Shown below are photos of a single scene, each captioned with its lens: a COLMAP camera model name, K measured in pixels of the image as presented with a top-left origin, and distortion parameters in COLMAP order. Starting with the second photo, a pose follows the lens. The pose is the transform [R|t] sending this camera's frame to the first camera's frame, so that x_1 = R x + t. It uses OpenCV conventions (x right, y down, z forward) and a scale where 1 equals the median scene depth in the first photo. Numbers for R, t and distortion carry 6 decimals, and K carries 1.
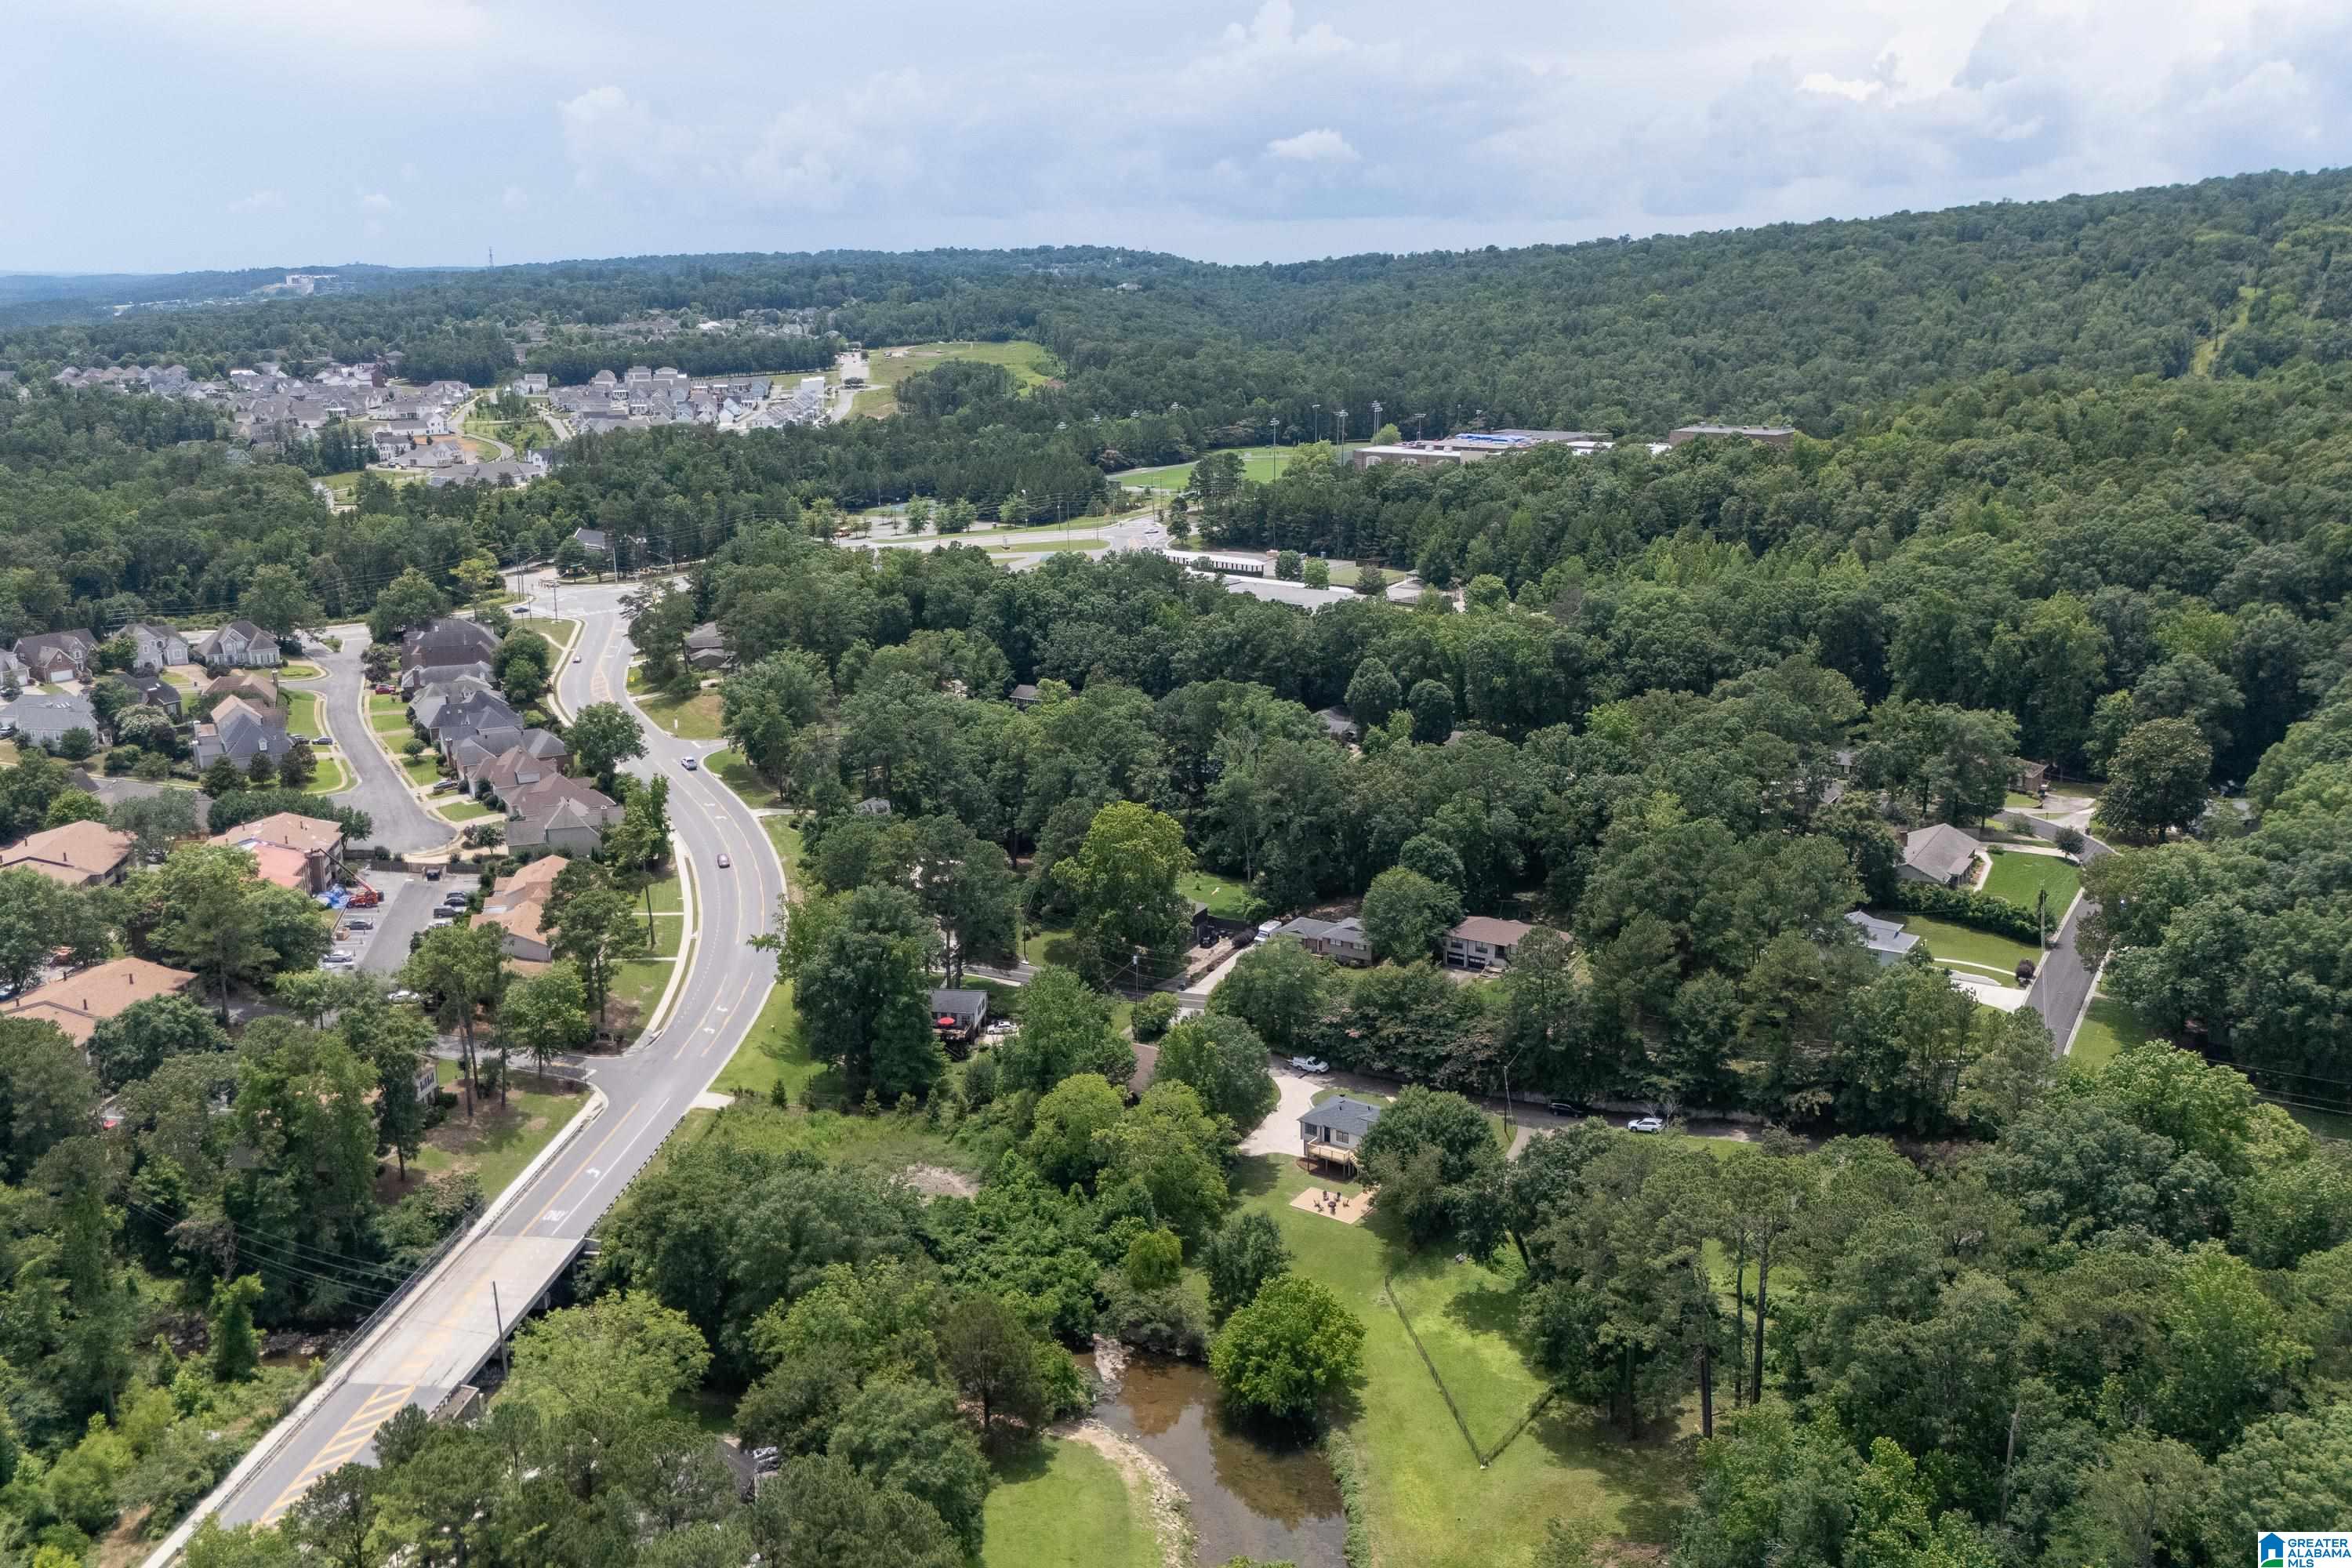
lens RADIAL K [[2033.4, 0, 1172.0], [0, 2033.4, 730.2], [0, 0, 1]] dist [0.104231, -0.128747]
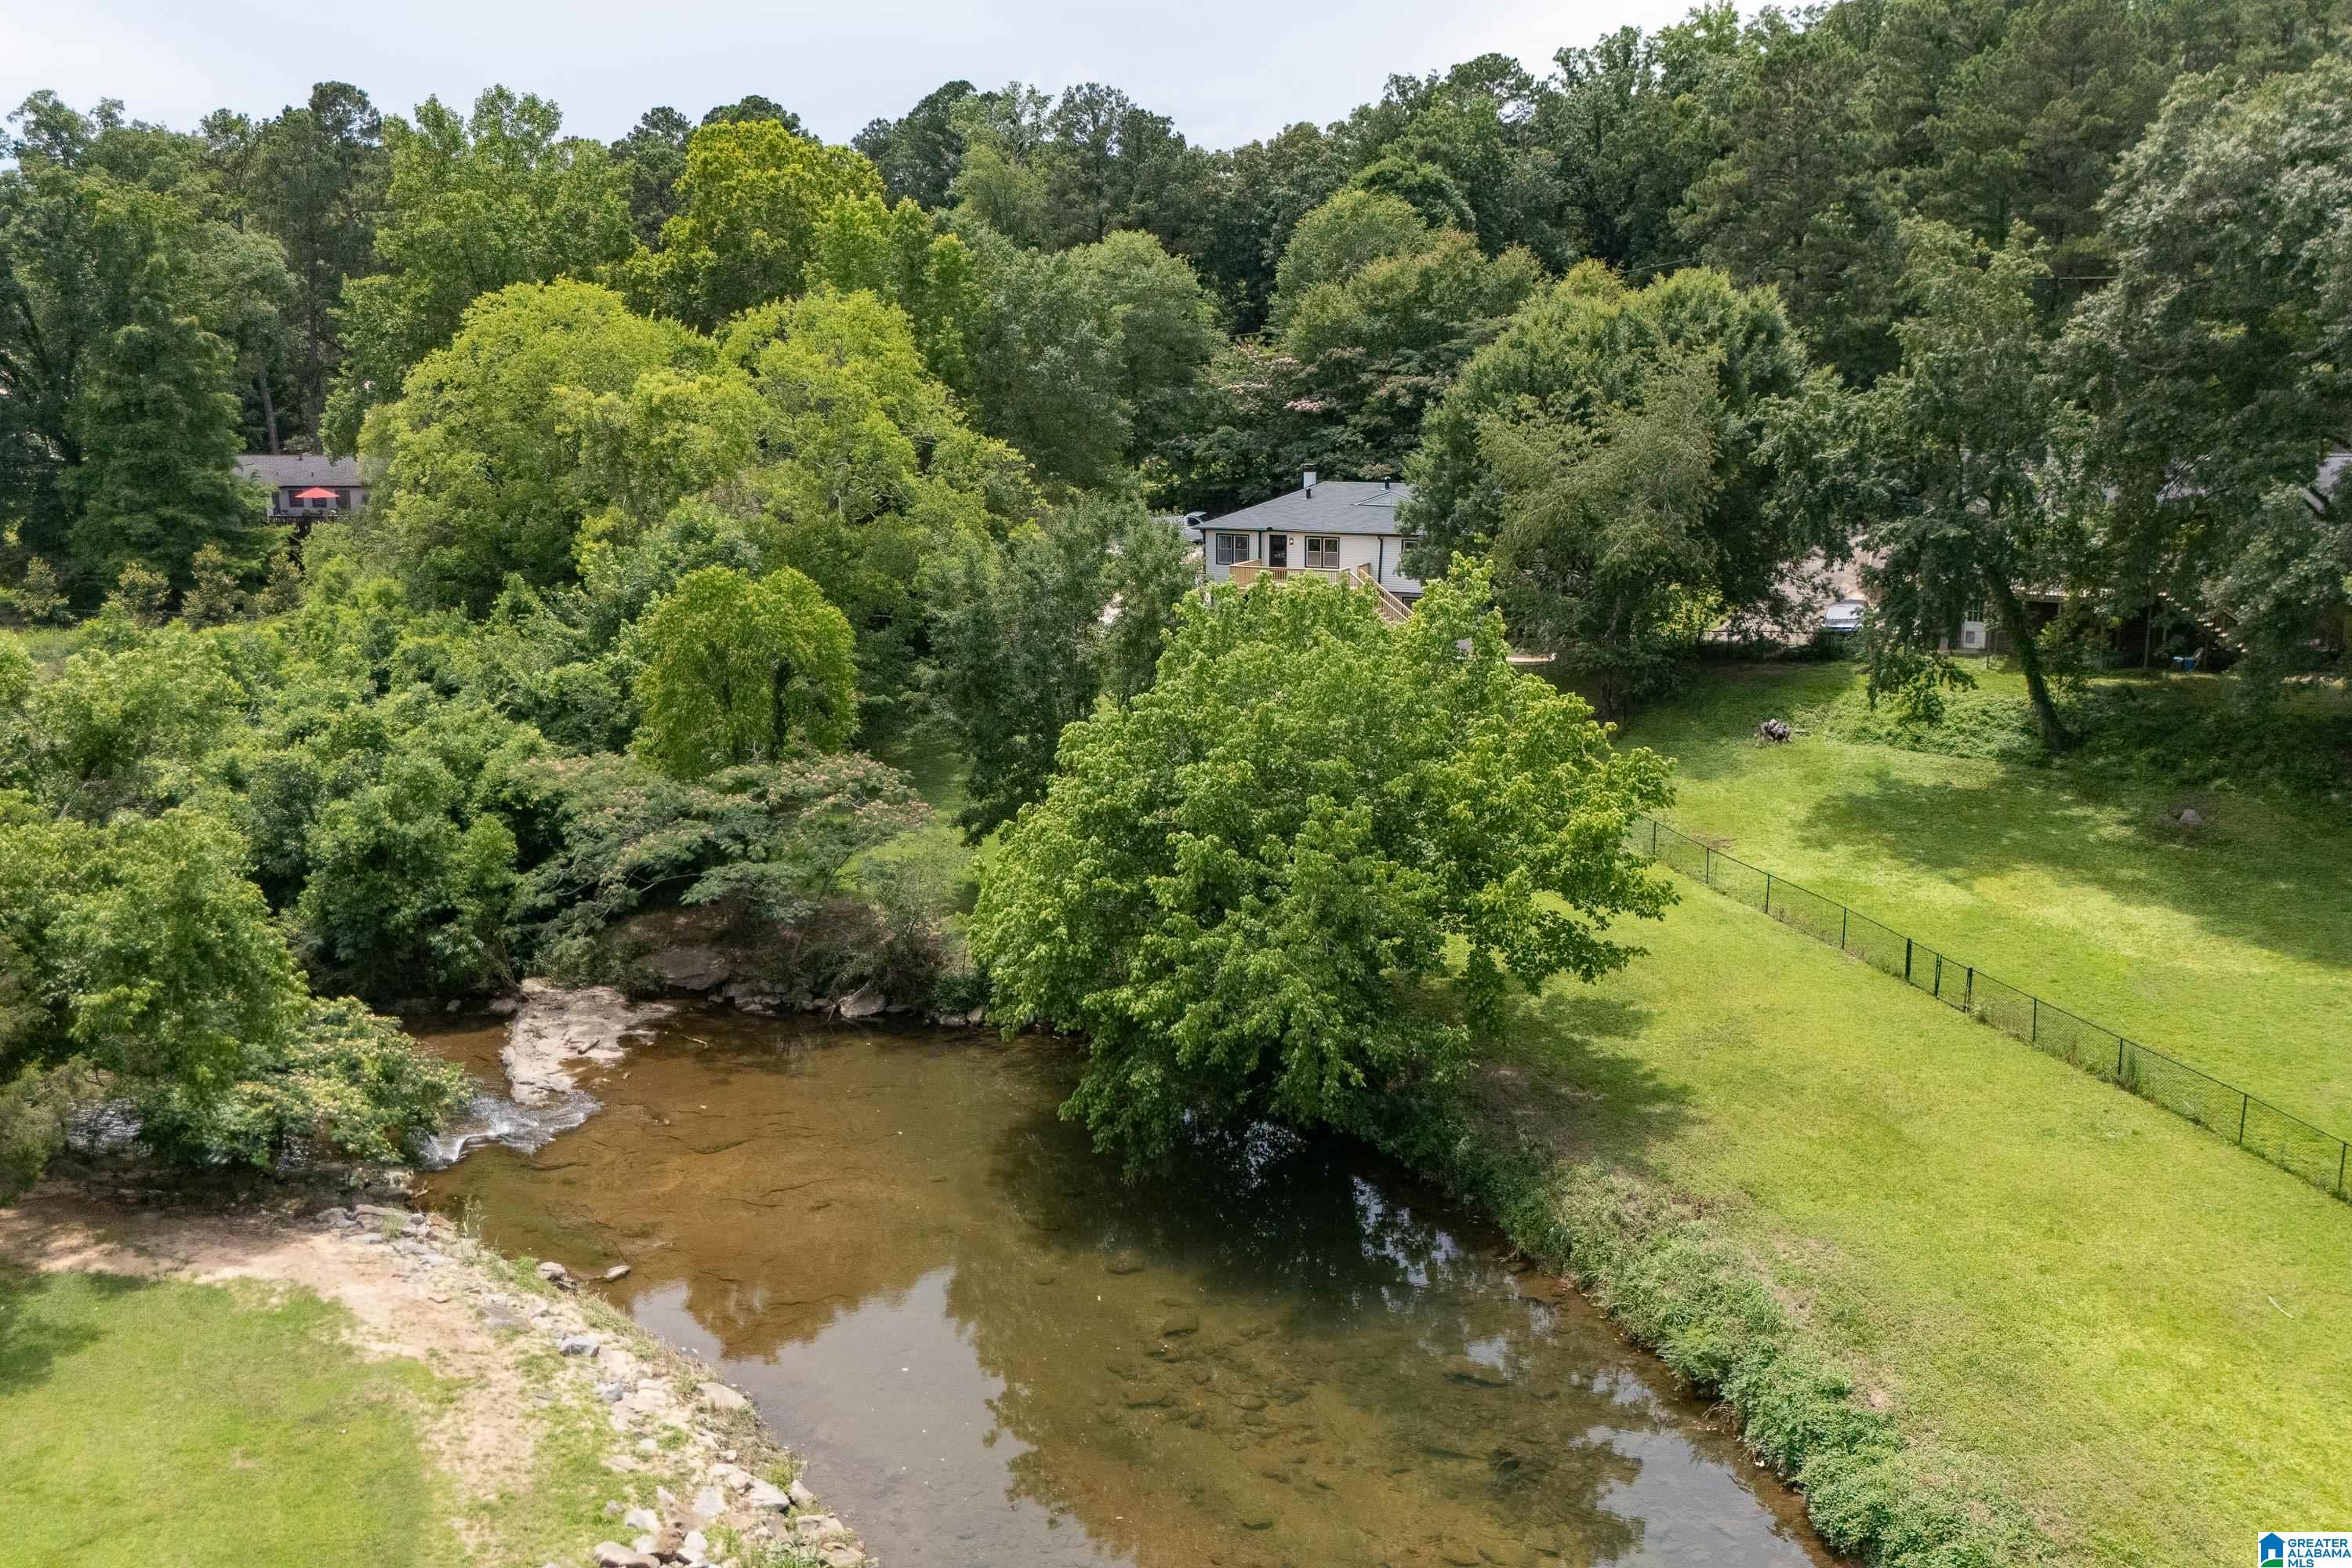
lens RADIAL K [[2033.4, 0, 1172.0], [0, 2033.4, 730.2], [0, 0, 1]] dist [0.104231, -0.128747]
pose [[0.991892, -0.021458, 0.125262, 0.010018], [0.026426, 0.998923, -0.038140, 0.228745], [-0.124309, 0.041140, 0.991390, 0.603983]]
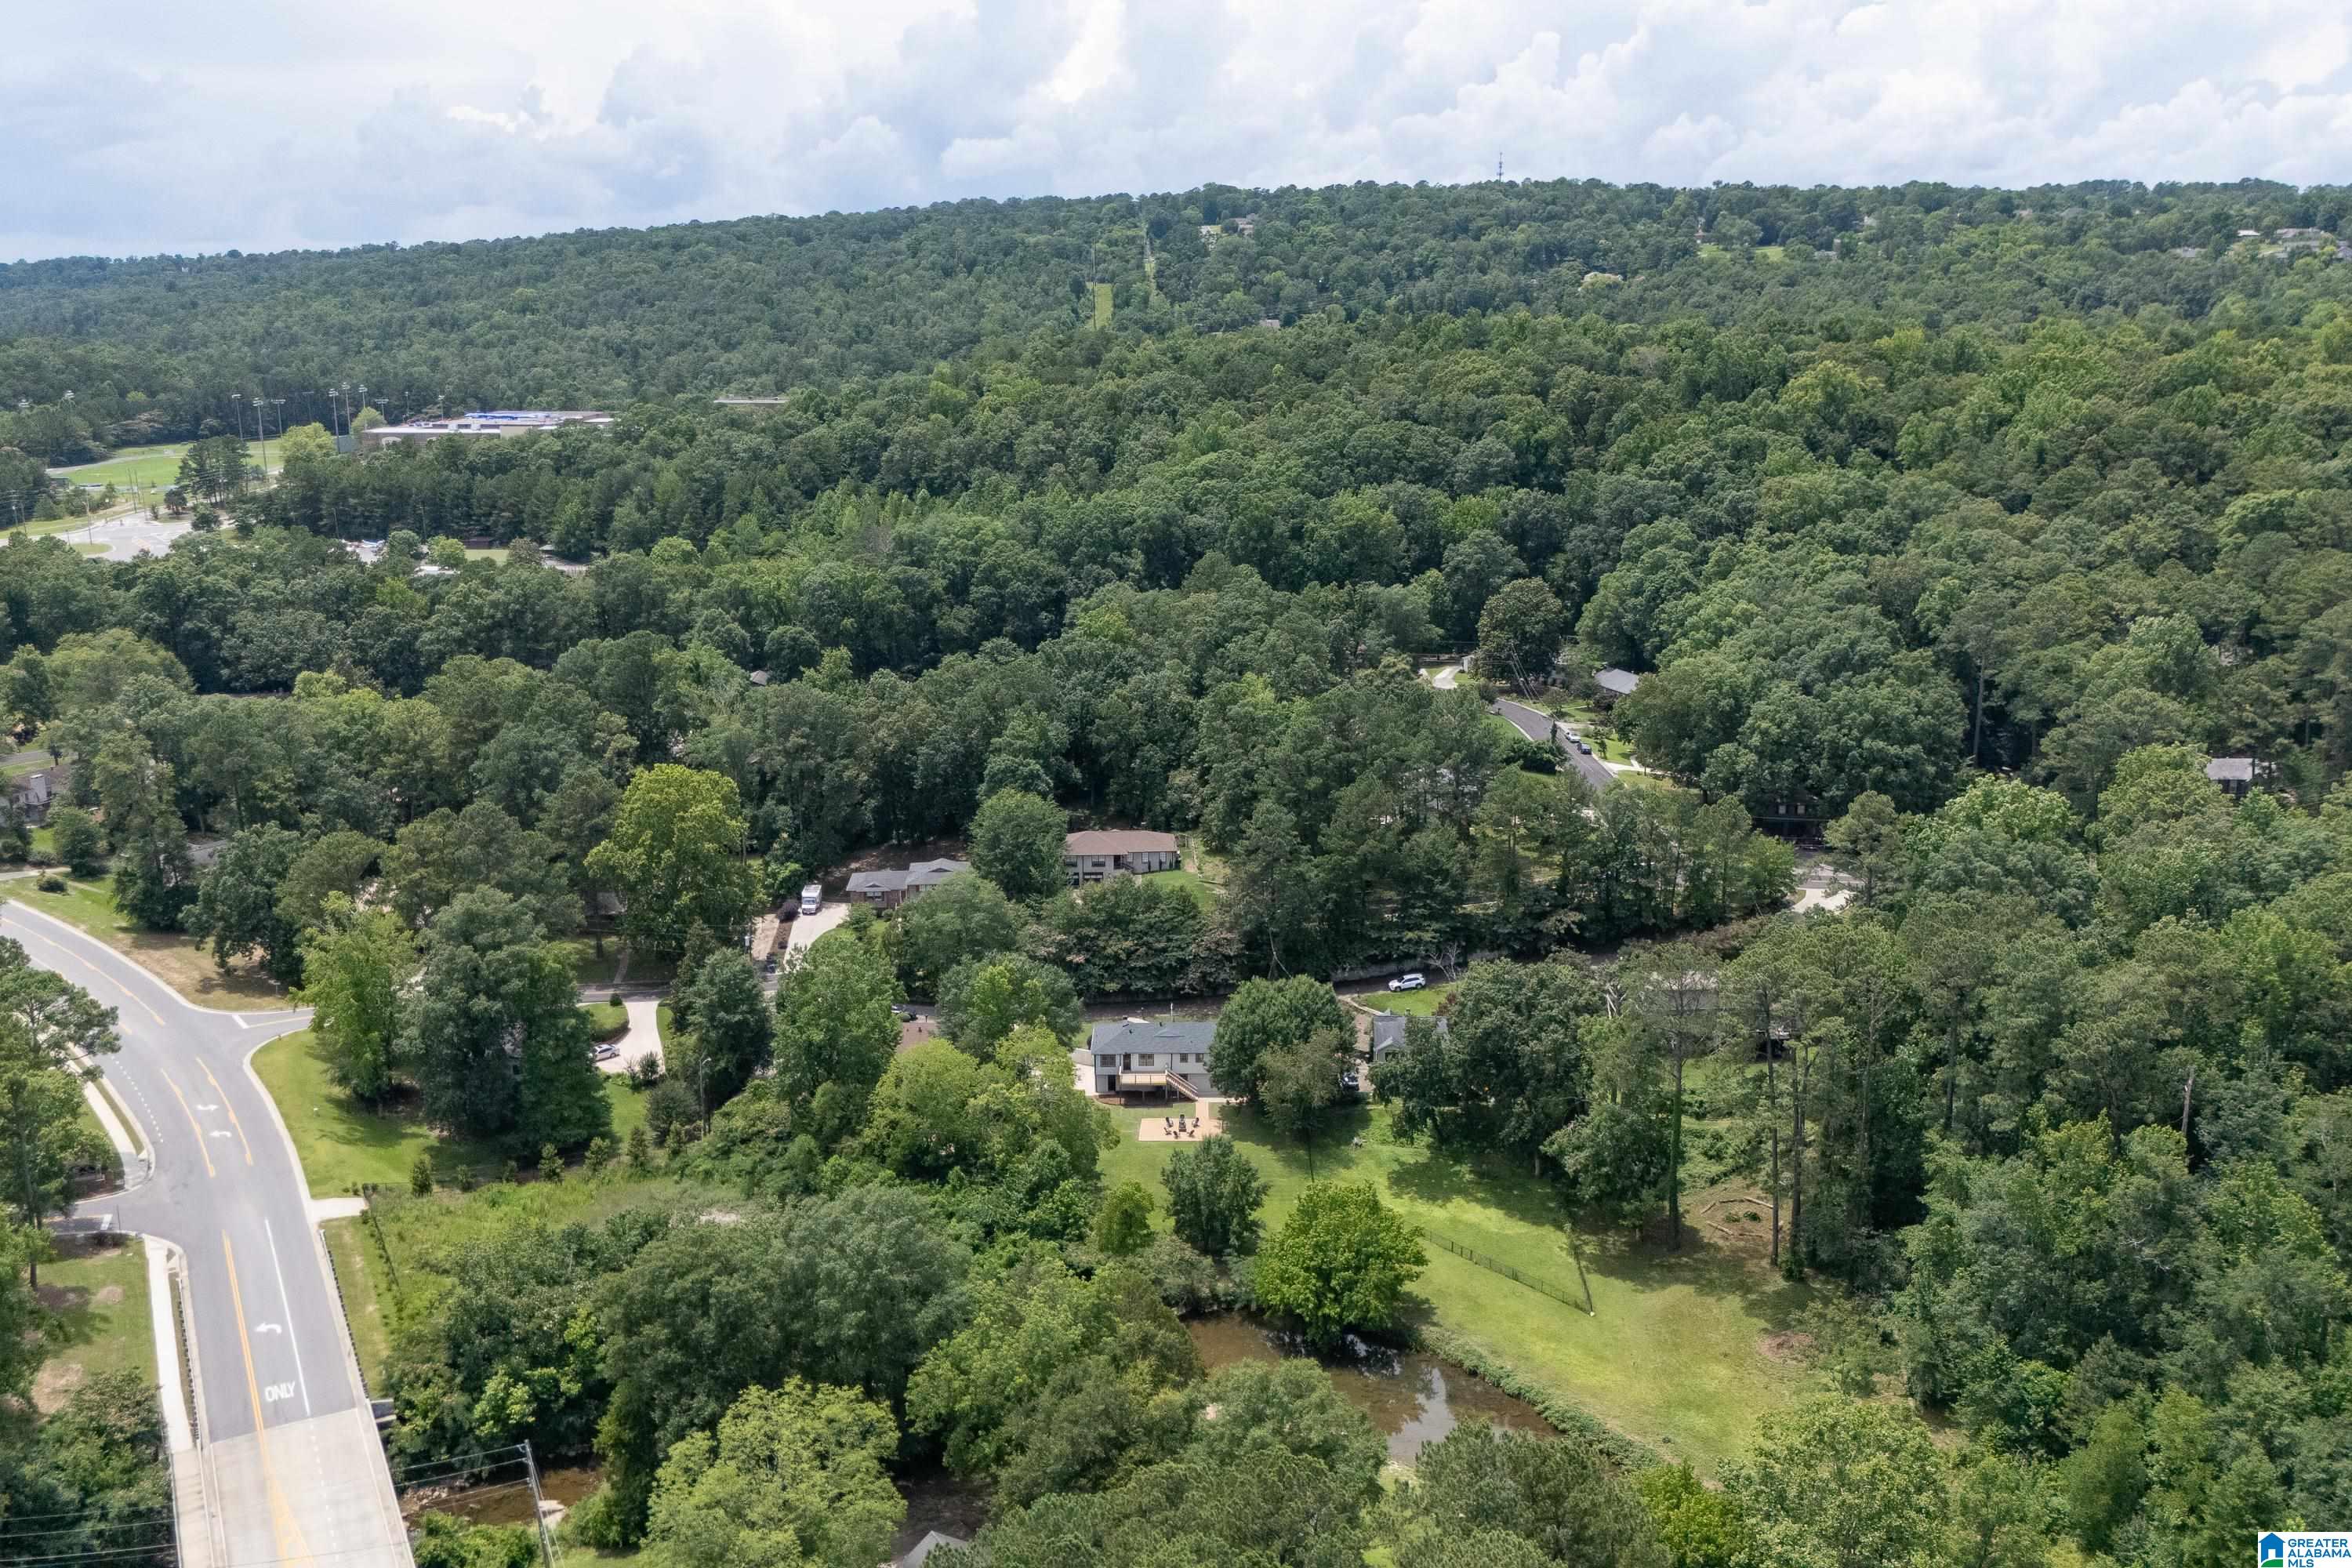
lens RADIAL K [[2033.4, 0, 1172.0], [0, 2033.4, 730.2], [0, 0, 1]] dist [0.104231, -0.128747]
pose [[0.823107, -0.114509, 0.556221, -0.368867], [0.122328, 0.992217, 0.023243, 0.032205], [-0.554554, 0.048910, 0.830709, 0.220784]]
